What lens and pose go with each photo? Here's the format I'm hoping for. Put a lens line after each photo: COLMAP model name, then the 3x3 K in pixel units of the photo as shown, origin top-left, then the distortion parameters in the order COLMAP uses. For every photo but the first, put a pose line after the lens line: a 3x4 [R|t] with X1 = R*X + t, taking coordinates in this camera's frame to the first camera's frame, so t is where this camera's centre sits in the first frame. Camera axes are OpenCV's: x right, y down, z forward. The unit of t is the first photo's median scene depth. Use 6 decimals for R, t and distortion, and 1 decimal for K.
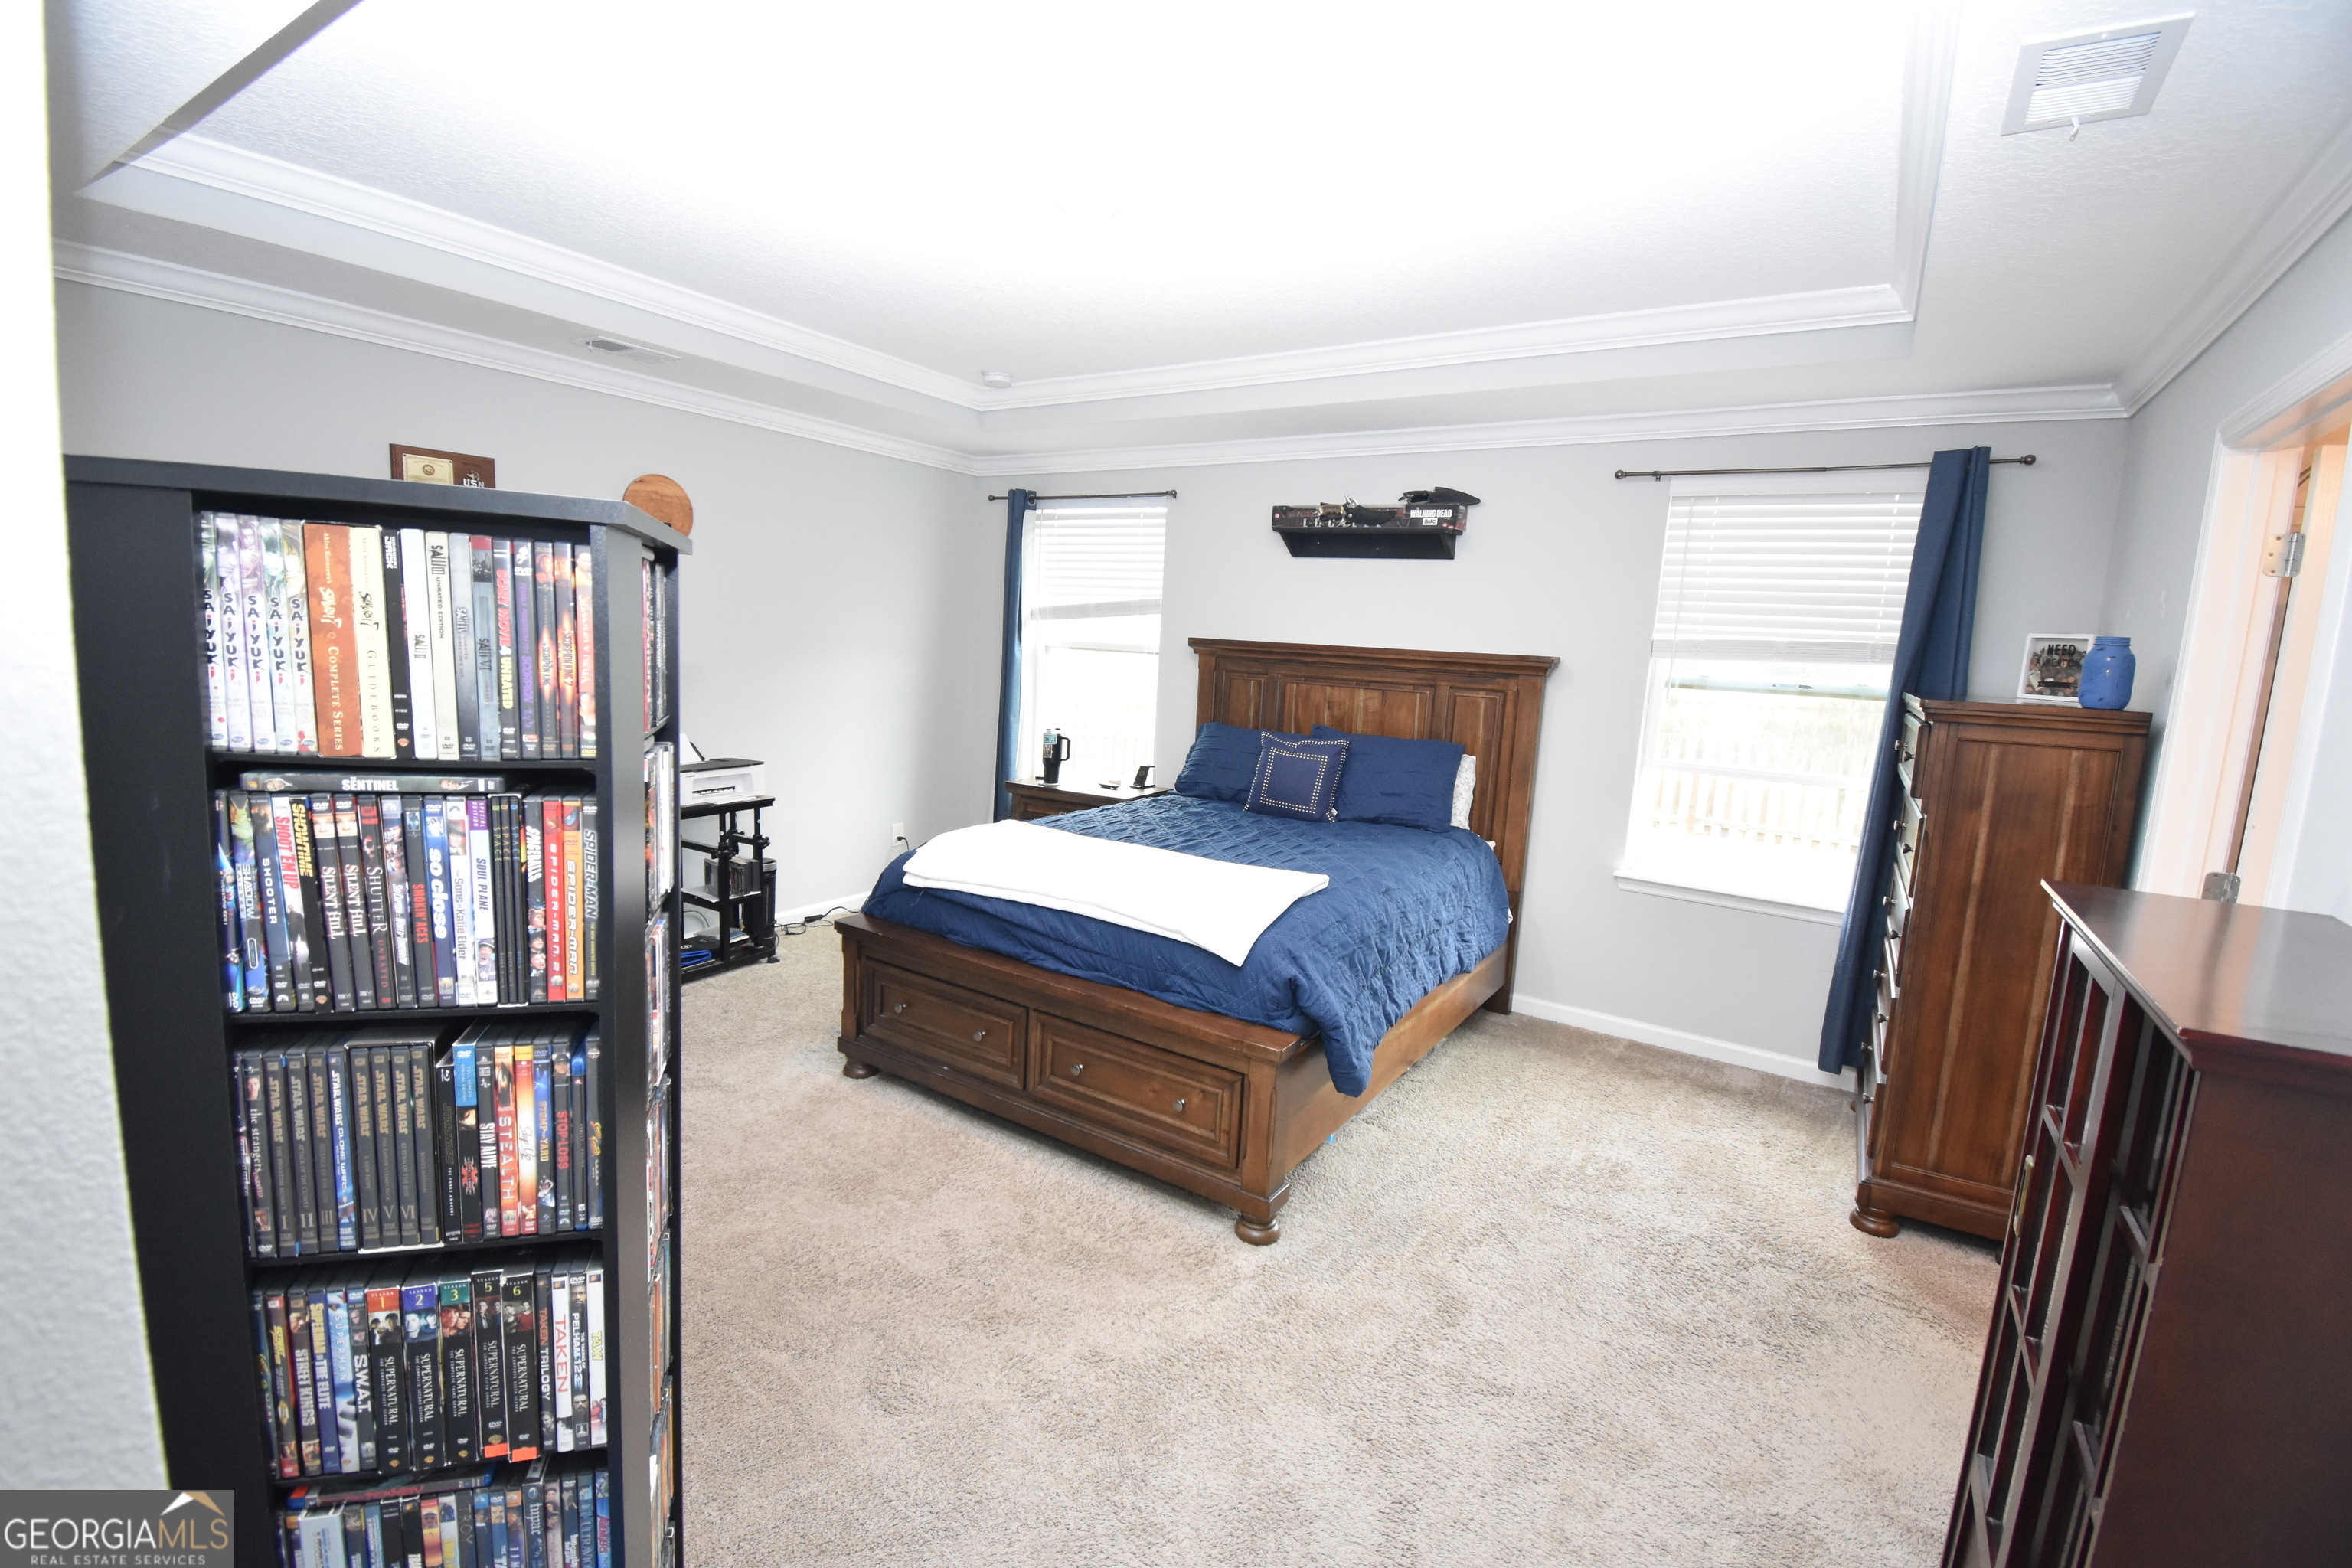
lens RADIAL K [[1033.7, 0, 1176.0], [0, 1033.7, 784.0], [0, 0, 1]] dist [0.021060, -0.024481]
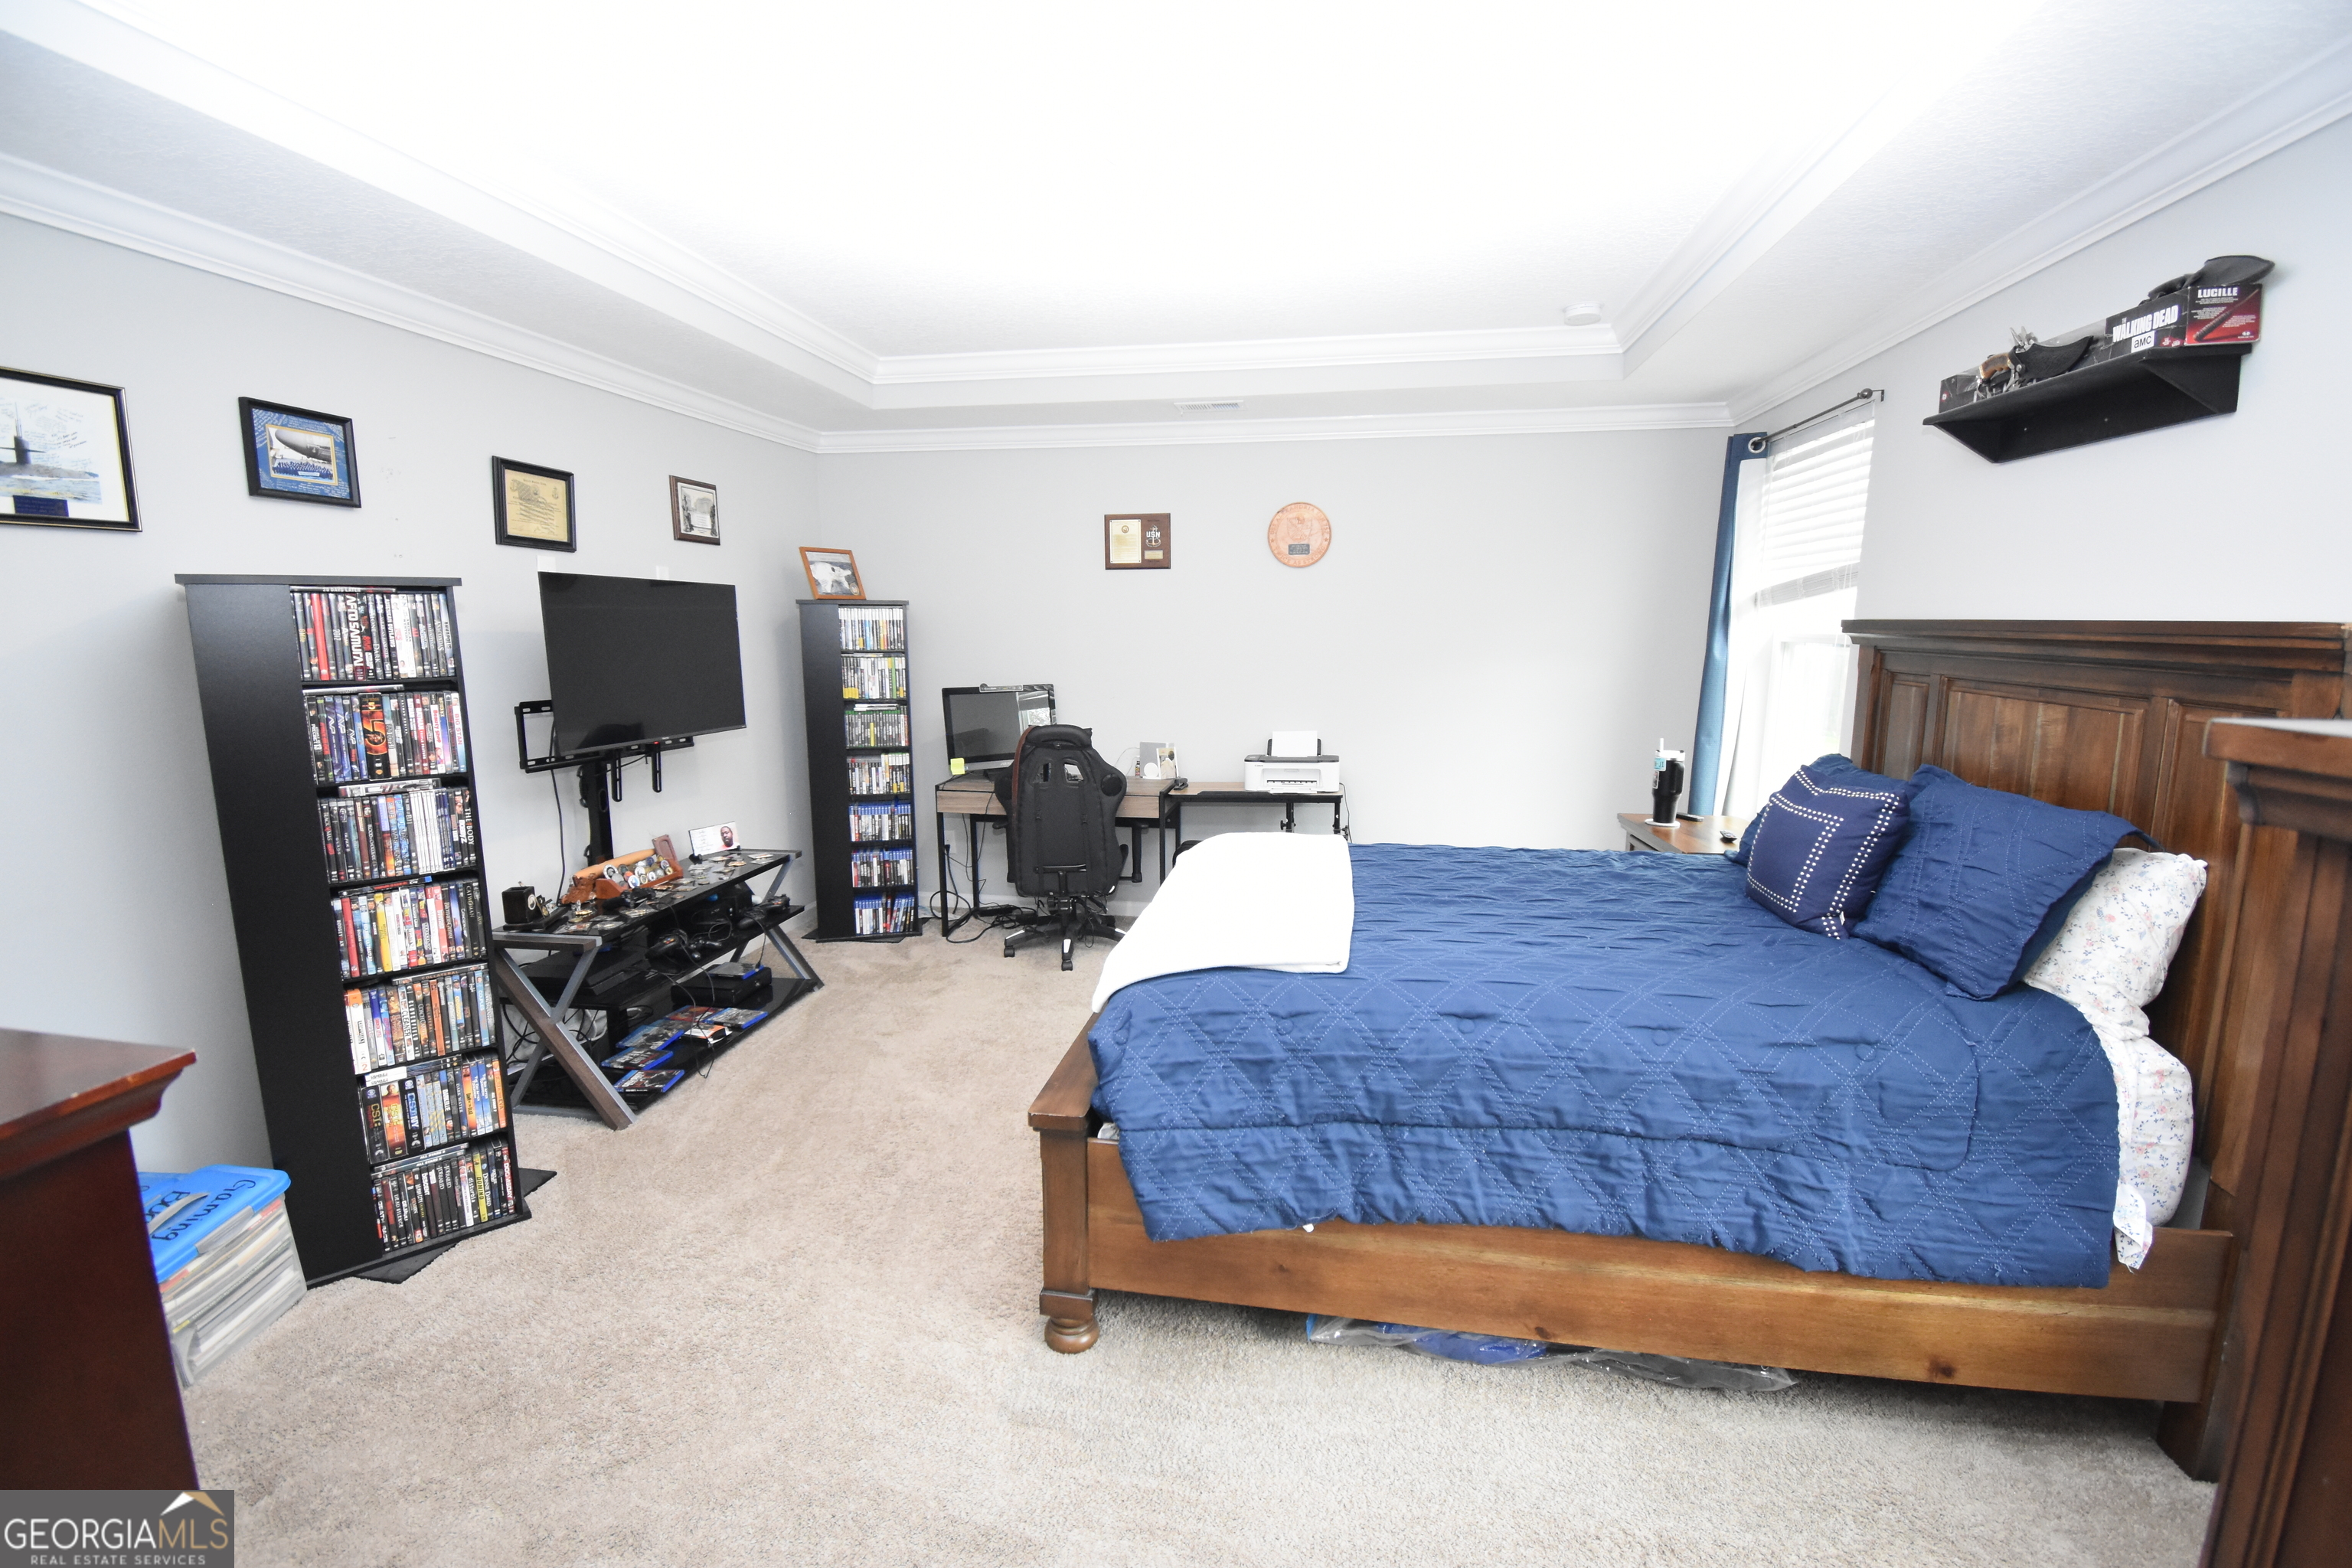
lens RADIAL K [[1033.7, 0, 1176.0], [0, 1033.7, 784.0], [0, 0, 1]] dist [0.021060, -0.024481]
pose [[0.391672, 0.088871, -0.915803, 0.493147], [-0.110678, 0.992648, 0.048993, -0.030703], [0.913424, 0.082171, 0.398628, 0.420719]]
